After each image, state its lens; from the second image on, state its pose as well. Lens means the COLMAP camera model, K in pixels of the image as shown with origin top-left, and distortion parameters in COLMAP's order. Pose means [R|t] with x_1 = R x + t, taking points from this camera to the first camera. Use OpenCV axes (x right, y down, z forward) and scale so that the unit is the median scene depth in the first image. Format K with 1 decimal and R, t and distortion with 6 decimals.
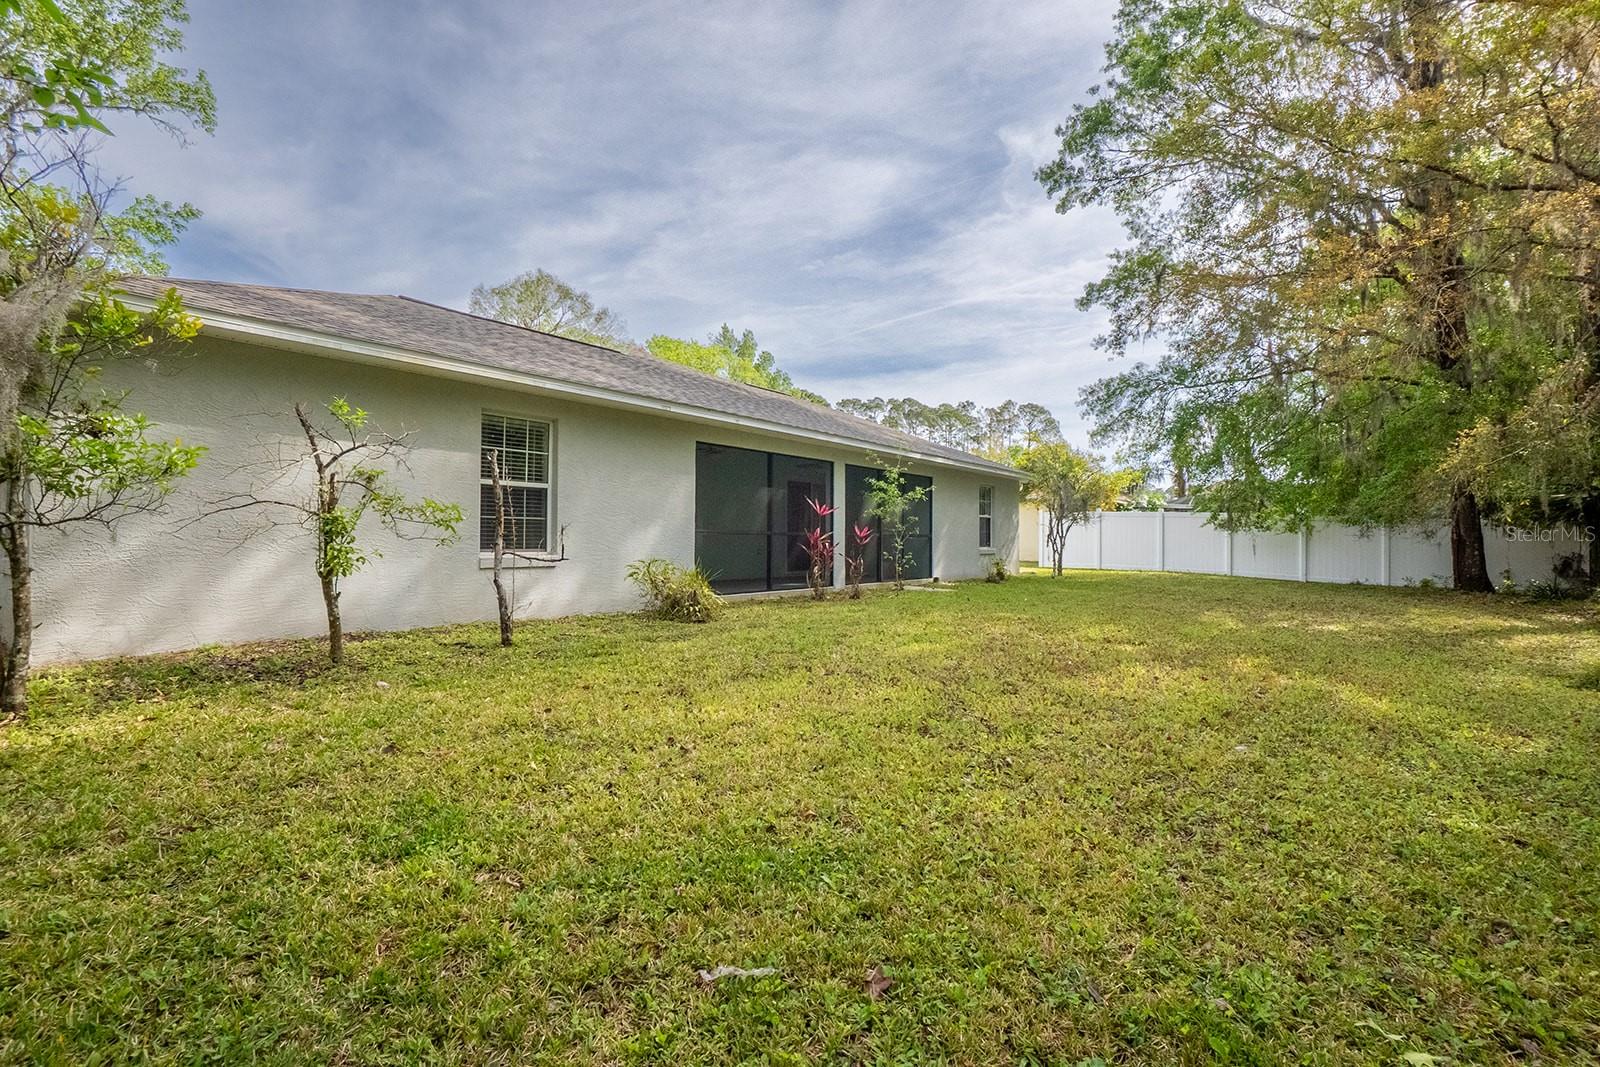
lens RADIAL K [[706.9, 0, 791.5], [0, 706.9, 528.9], [0, 0, 1]] dist [-0.064289, 0.024332]
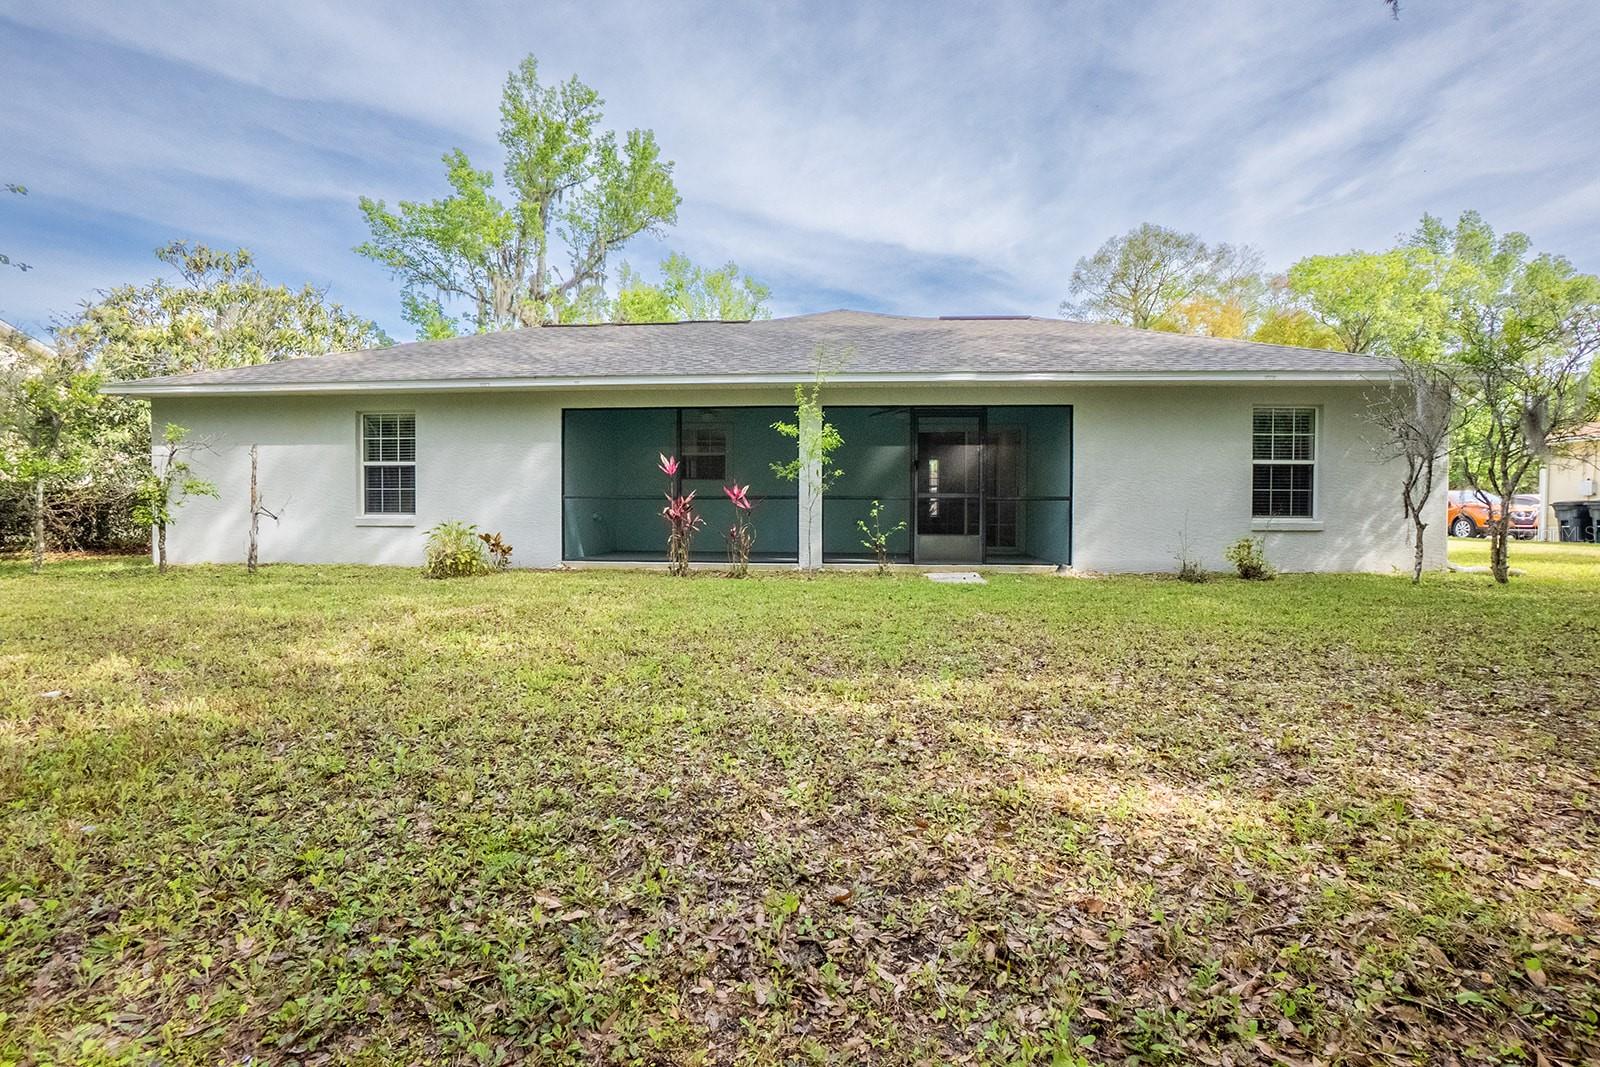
lens RADIAL K [[768.4, 0, 845.4], [0, 768.4, 534.2], [0, 0, 1]] dist [-0.055742, 0.032533]
pose [[0.571929, 0.007345, -0.820270, 0.866843], [0.012341, 0.999770, 0.017557, 0.037590], [0.820210, -0.020165, 0.571707, 0.601831]]
